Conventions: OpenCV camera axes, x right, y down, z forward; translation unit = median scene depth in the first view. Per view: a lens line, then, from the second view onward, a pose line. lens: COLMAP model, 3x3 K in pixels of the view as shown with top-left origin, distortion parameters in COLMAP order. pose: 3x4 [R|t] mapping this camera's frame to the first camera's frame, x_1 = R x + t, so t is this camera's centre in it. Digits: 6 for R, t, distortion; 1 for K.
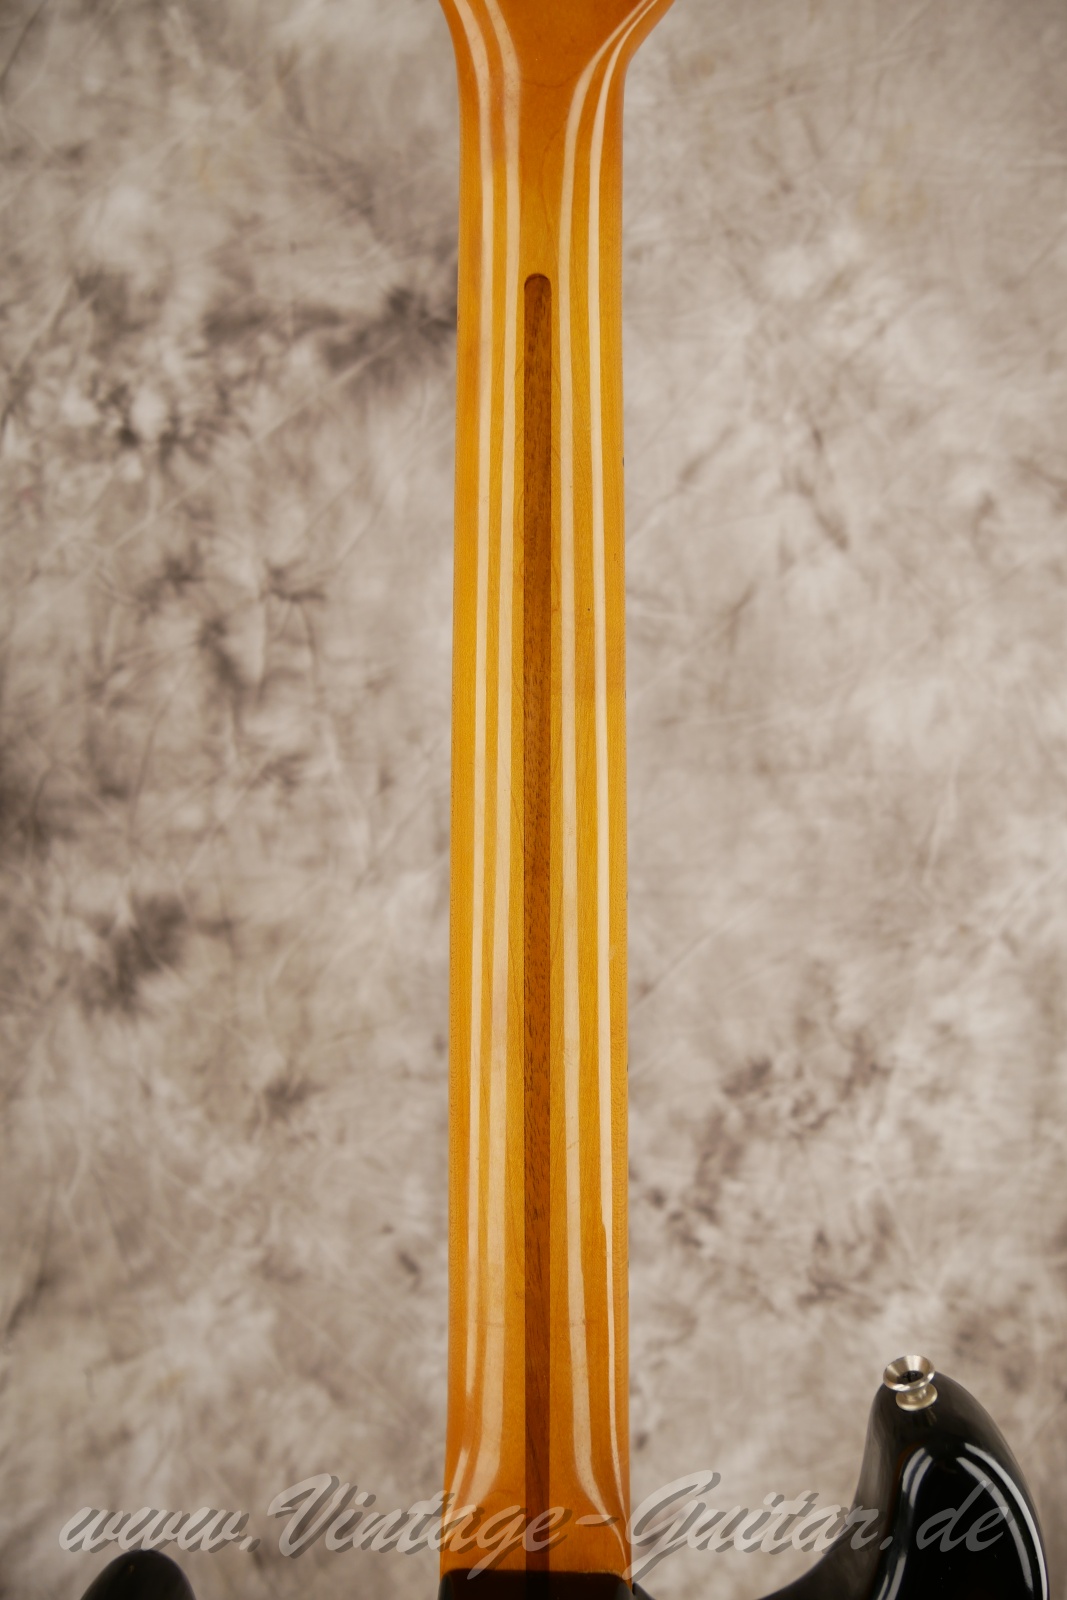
lens RADIAL K [[1408.1, 0, 528.0], [0, 1408.1, 820.0], [0, 0, 1]] dist [-0.071320, 0.041054]
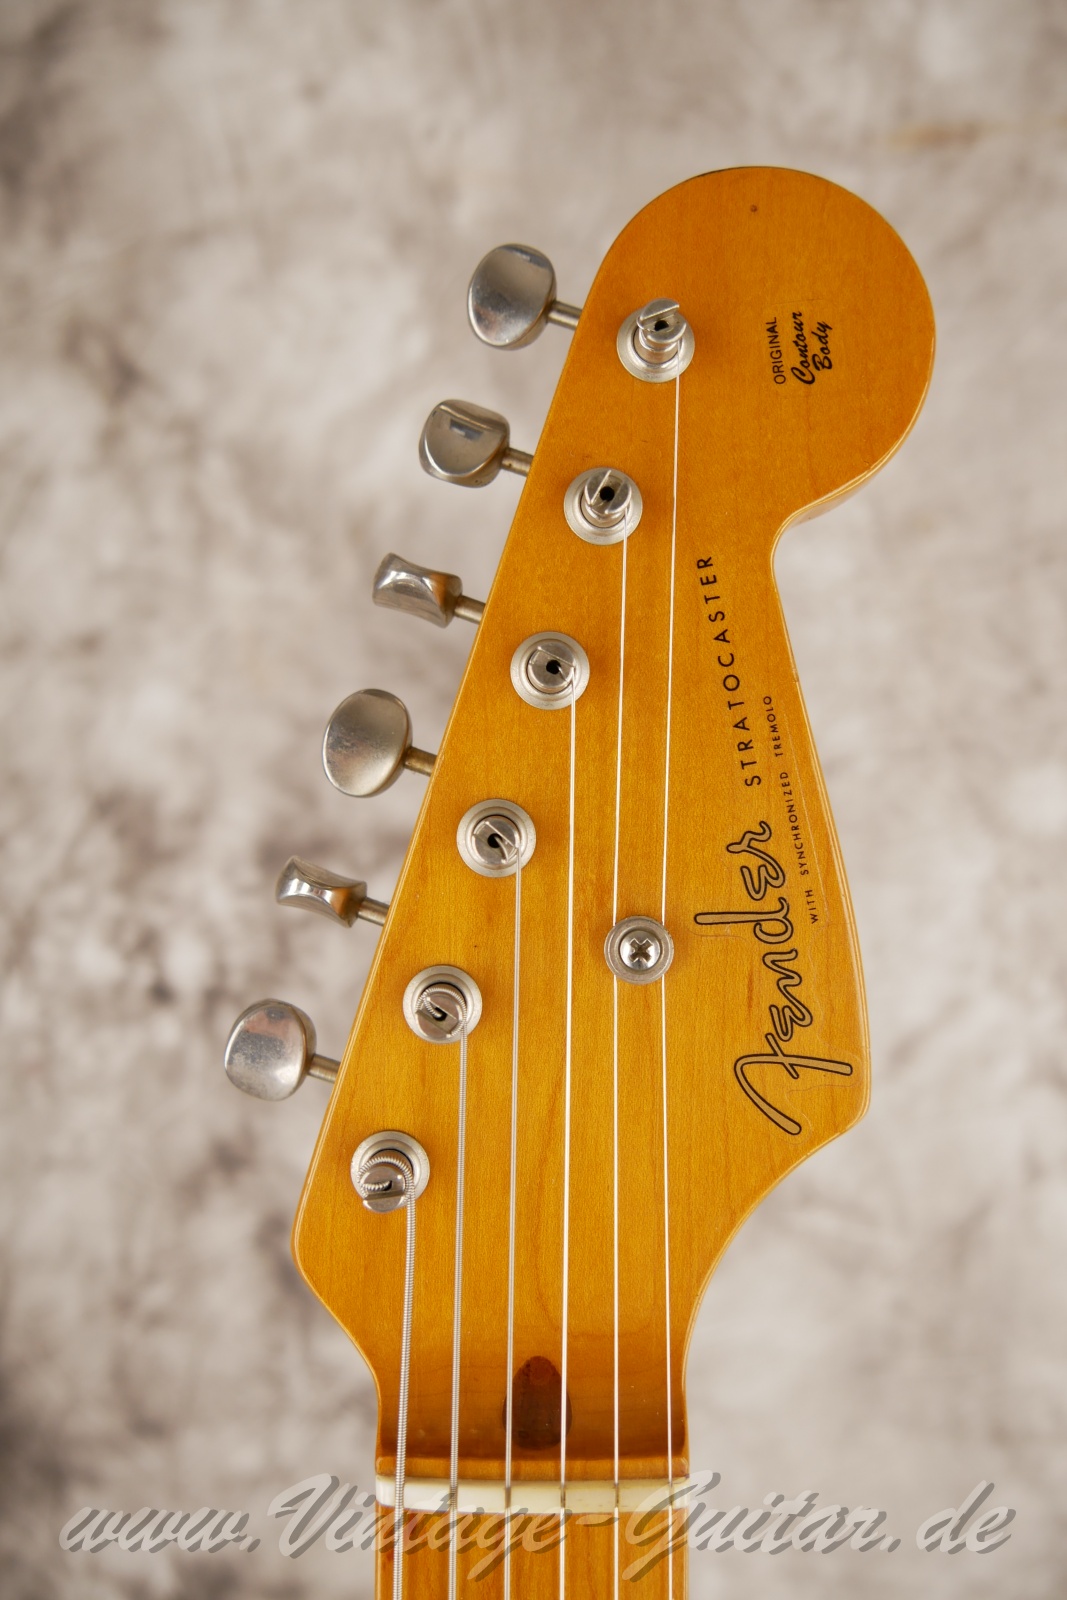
lens RADIAL K [[1408.1, 0, 532.0], [0, 1408.1, 806.7], [0, 0, 1]] dist [-0.071320, 0.041054]
pose [[0.997218, -0.008100, -0.074104, -0.023492], [0.004218, 0.998618, -0.052390, -0.329941], [0.074426, 0.051932, 0.995873, 0.233333]]
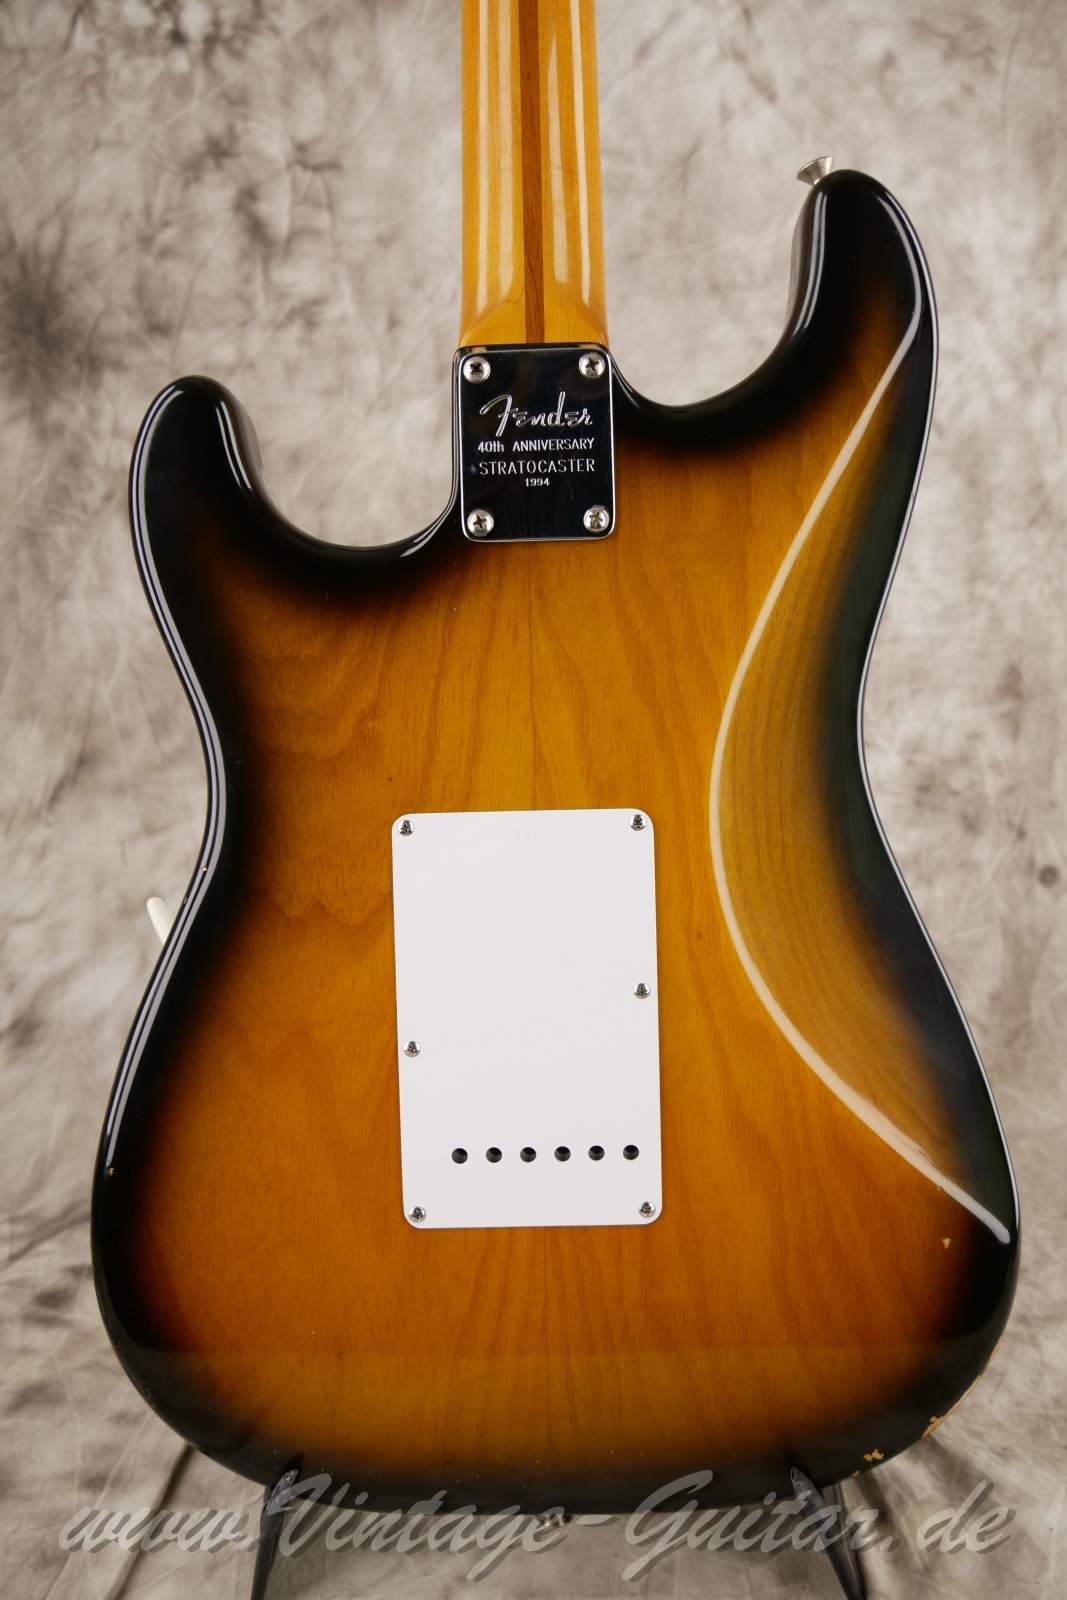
lens RADIAL K [[1408.1, 0, 530.4], [0, 1408.1, 793.9], [0, 0, 1]] dist [-0.071320, 0.041054]
pose [[0.999697, -0.021170, 0.012533, -0.010589], [0.022607, 0.991440, -0.128588, 0.524216], [-0.009703, 0.128833, 0.991619, -0.099435]]
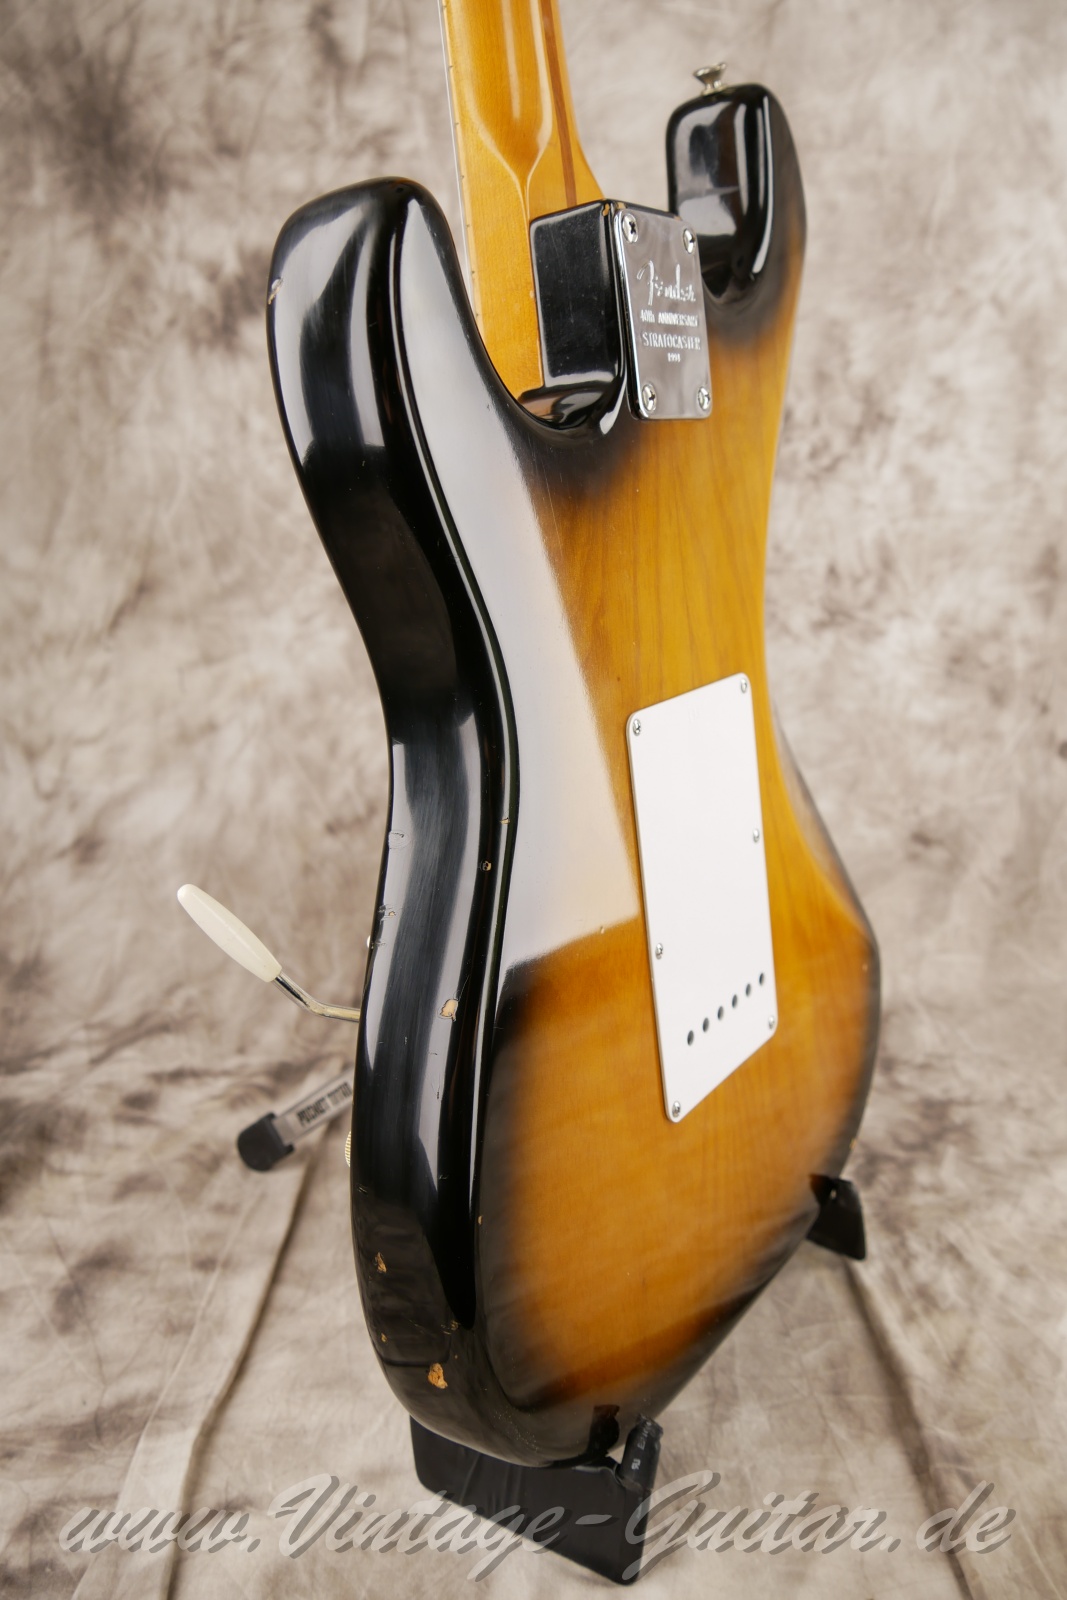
lens RADIAL K [[1408.1, 0, 531.3], [0, 1408.1, 806.1], [0, 0, 1]] dist [-0.071320, 0.041054]
pose [[0.998289, 0.026816, 0.051961, -0.094537], [-0.026657, 0.999638, -0.003761, 0.518943], [-0.052043, 0.002369, 0.998642, -0.141356]]
